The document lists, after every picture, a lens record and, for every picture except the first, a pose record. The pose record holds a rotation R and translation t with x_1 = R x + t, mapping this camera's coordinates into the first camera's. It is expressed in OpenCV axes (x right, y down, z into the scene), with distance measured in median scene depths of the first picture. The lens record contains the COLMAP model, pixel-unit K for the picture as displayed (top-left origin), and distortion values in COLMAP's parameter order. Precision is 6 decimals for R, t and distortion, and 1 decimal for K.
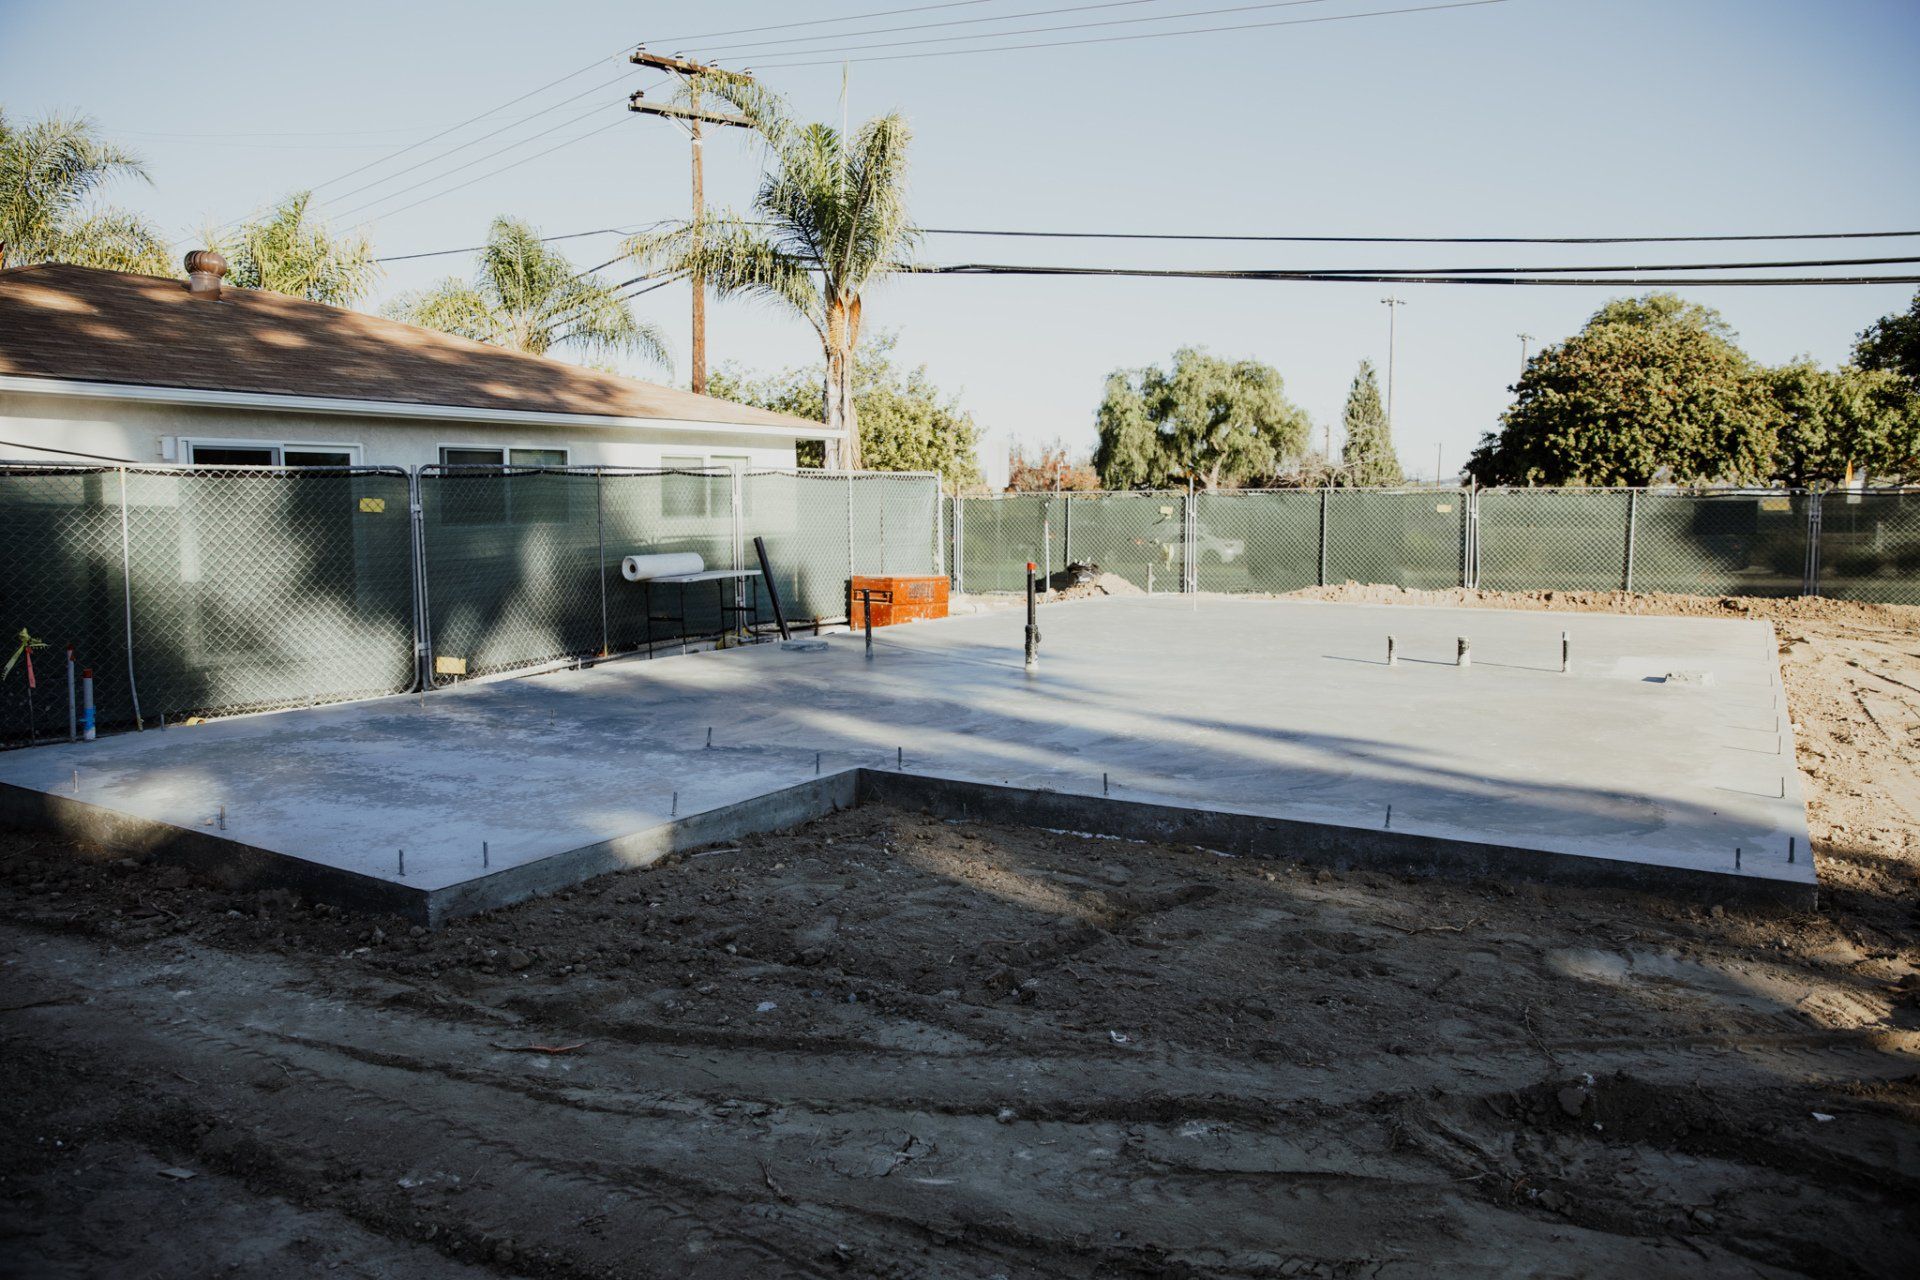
lens RADIAL K [[1318.0, 0, 957.0], [0, 1318.0, 643.0], [0, 0, 1]] dist [-0.108011, 0.086221]
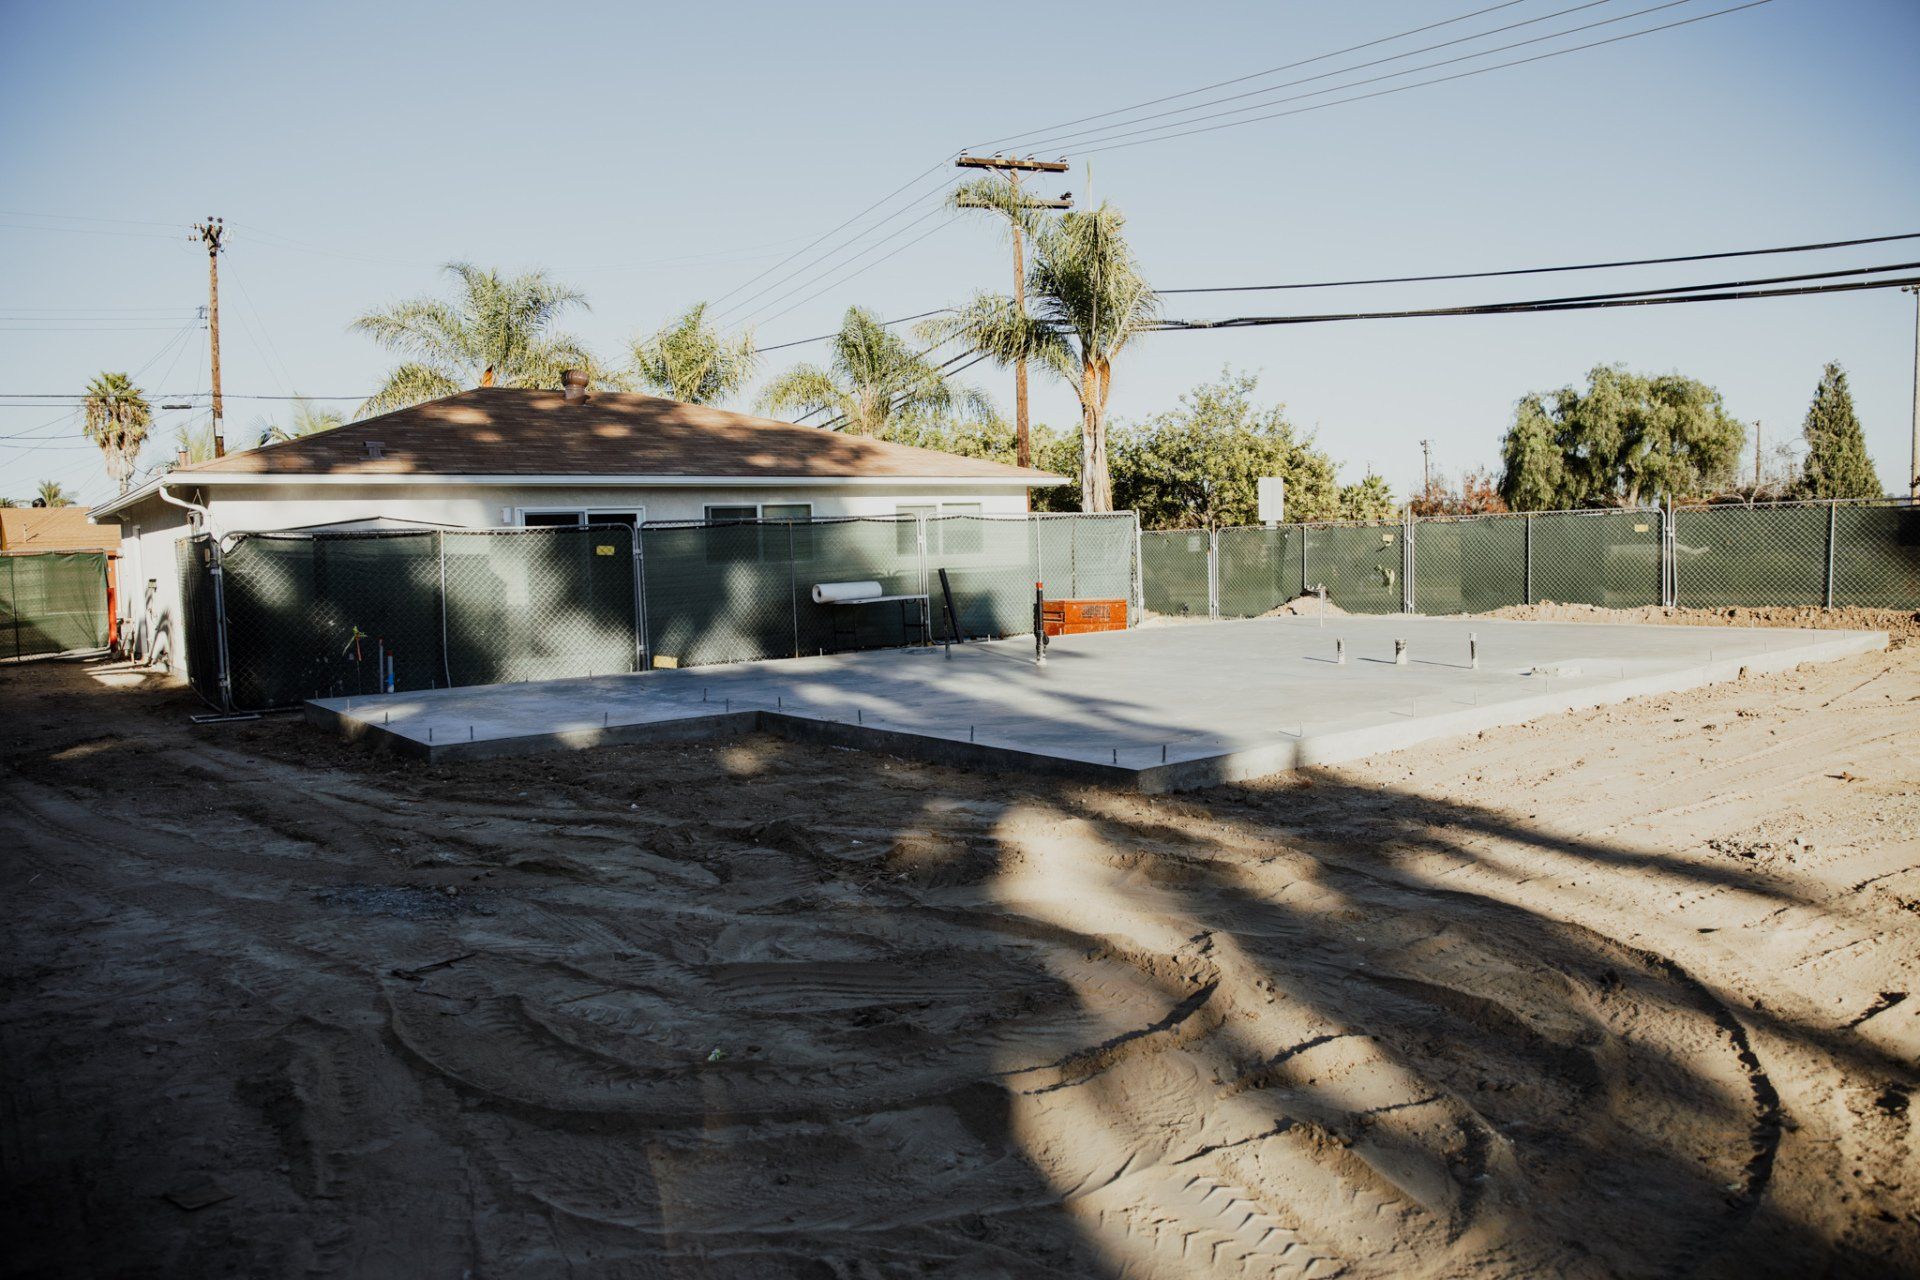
lens RADIAL K [[1318.0, 0, 957.0], [0, 1318.0, 643.0], [0, 0, 1]] dist [-0.108011, 0.086221]
pose [[0.935343, -0.001507, -0.353740, 0.195679], [-0.008747, 0.999587, -0.027386, 0.015532], [0.353635, 0.028709, 0.934943, -0.106421]]
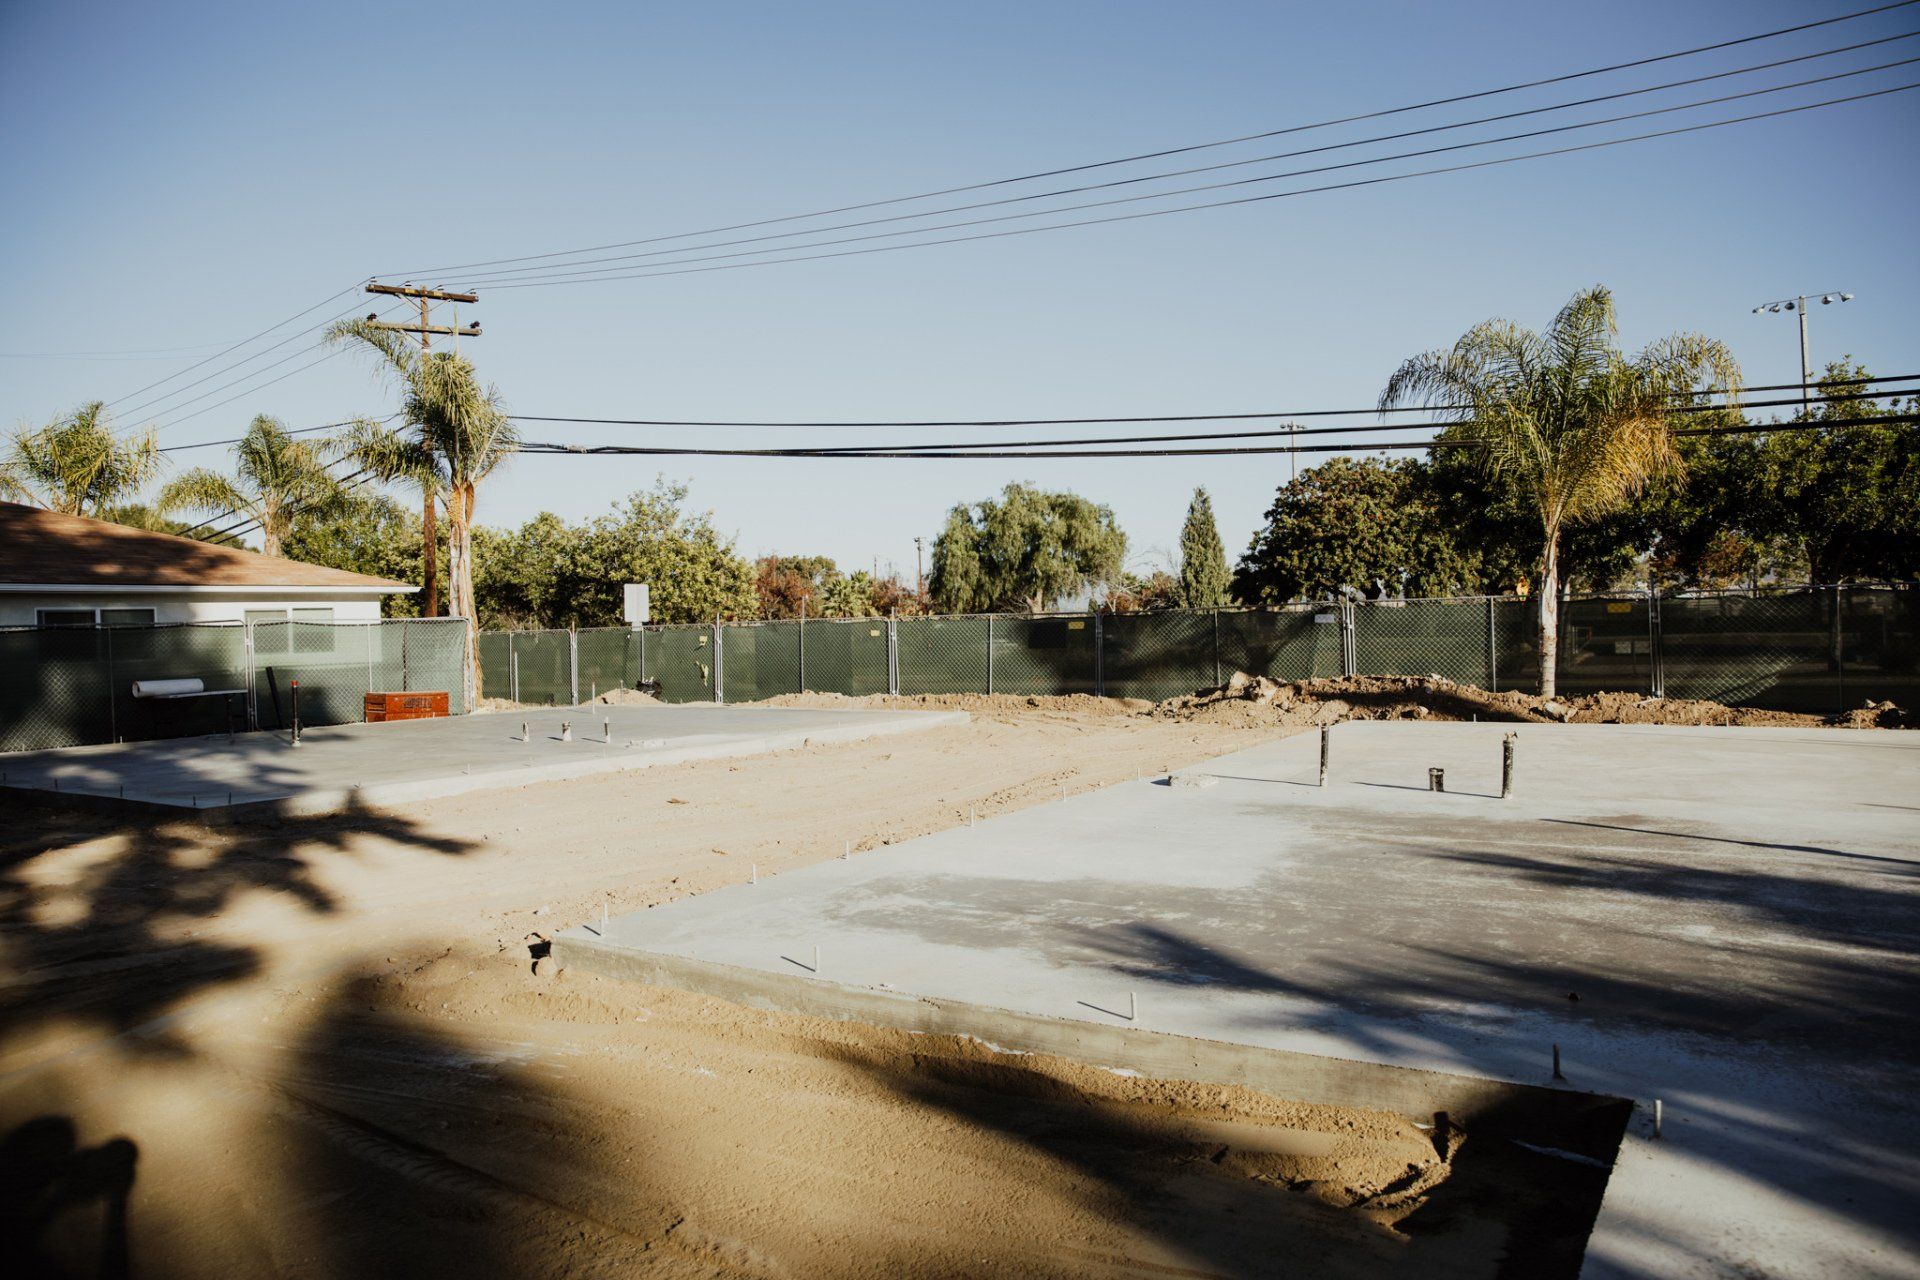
lens RADIAL K [[1318.0, 0, 957.0], [0, 1318.0, 643.0], [0, 0, 1]] dist [-0.108011, 0.086221]
pose [[0.999717, -0.020600, -0.011925, 0.401381], [0.019418, 0.995581, -0.091880, 0.024554], [0.013765, 0.091622, 0.995699, -0.262754]]
